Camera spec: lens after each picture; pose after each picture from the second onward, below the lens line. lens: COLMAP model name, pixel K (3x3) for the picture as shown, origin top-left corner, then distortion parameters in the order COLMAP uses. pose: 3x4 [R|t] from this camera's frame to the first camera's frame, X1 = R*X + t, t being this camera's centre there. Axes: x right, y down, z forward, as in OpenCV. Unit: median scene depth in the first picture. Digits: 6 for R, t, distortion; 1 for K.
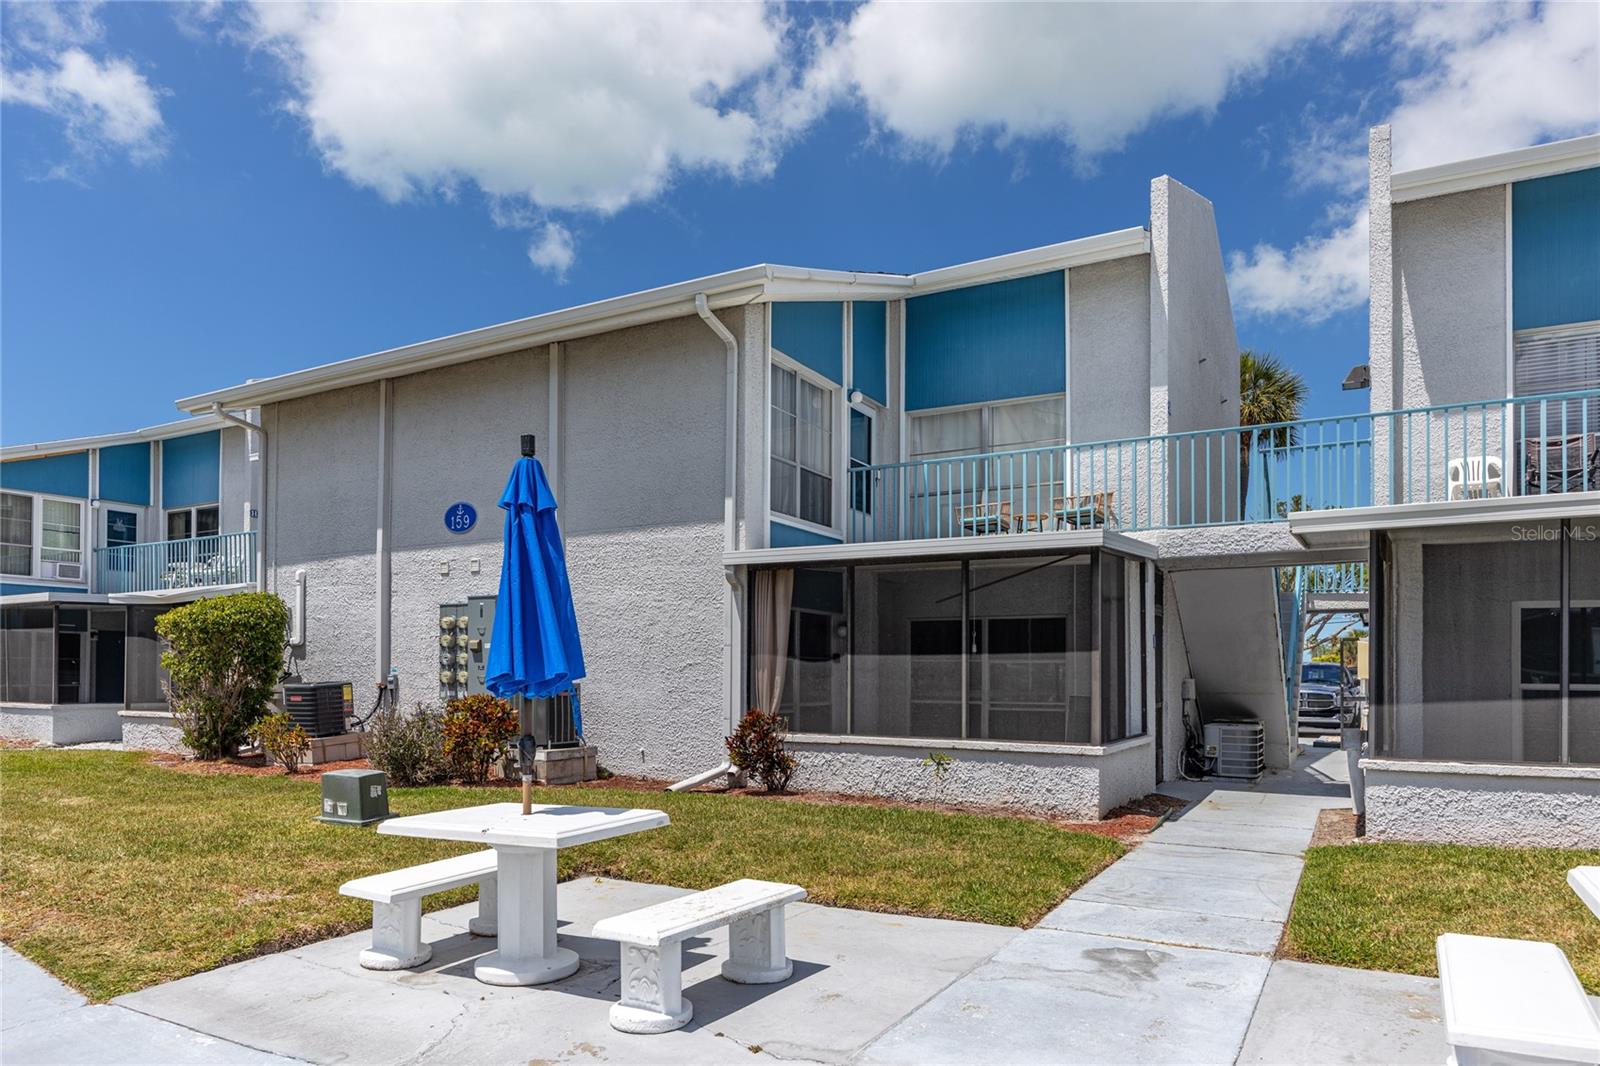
lens RADIAL K [[1008.1, 0, 798.6], [0, 1008.1, 563.1], [0, 0, 1]] dist [0.019912, 0.000628]
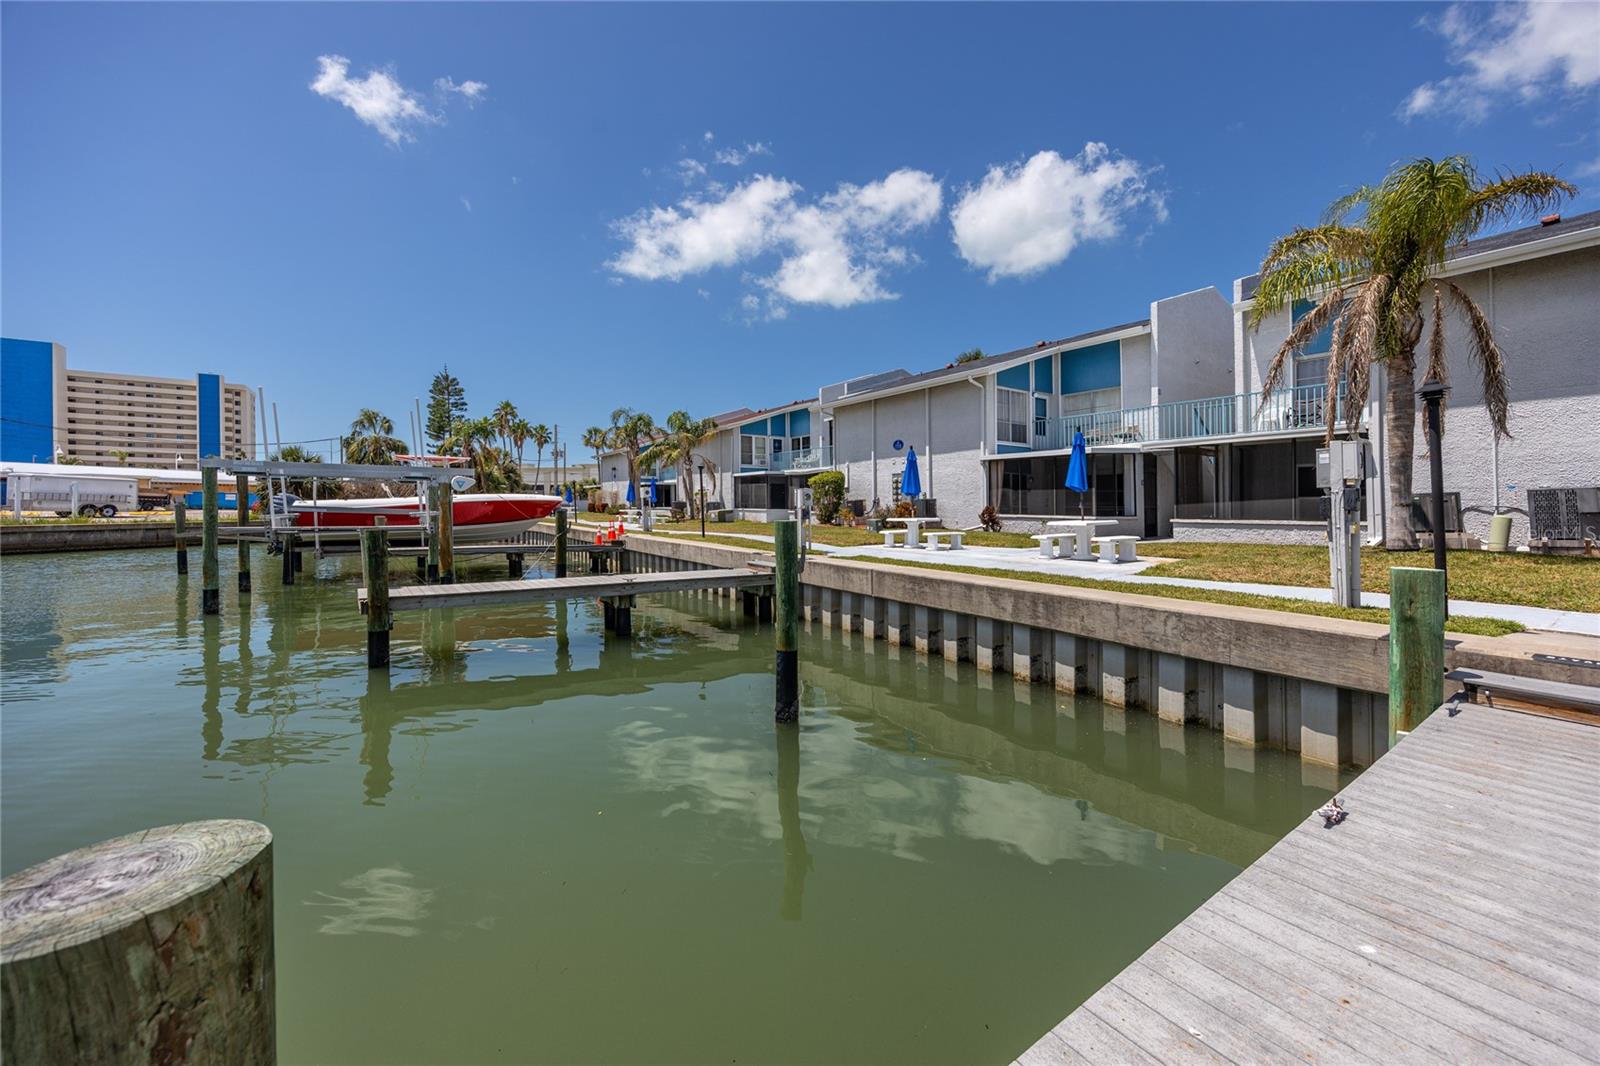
lens RADIAL K [[650.9, 0, 800.4], [0, 650.9, 504.0], [0, 0, 1]] dist [0.000044, -0.000002]
pose [[0.889299, 0.003504, -0.457313, 0.296972], [0.042243, 0.995066, 0.089769, -0.056746], [0.455371, -0.099150, 0.884763, -0.868880]]
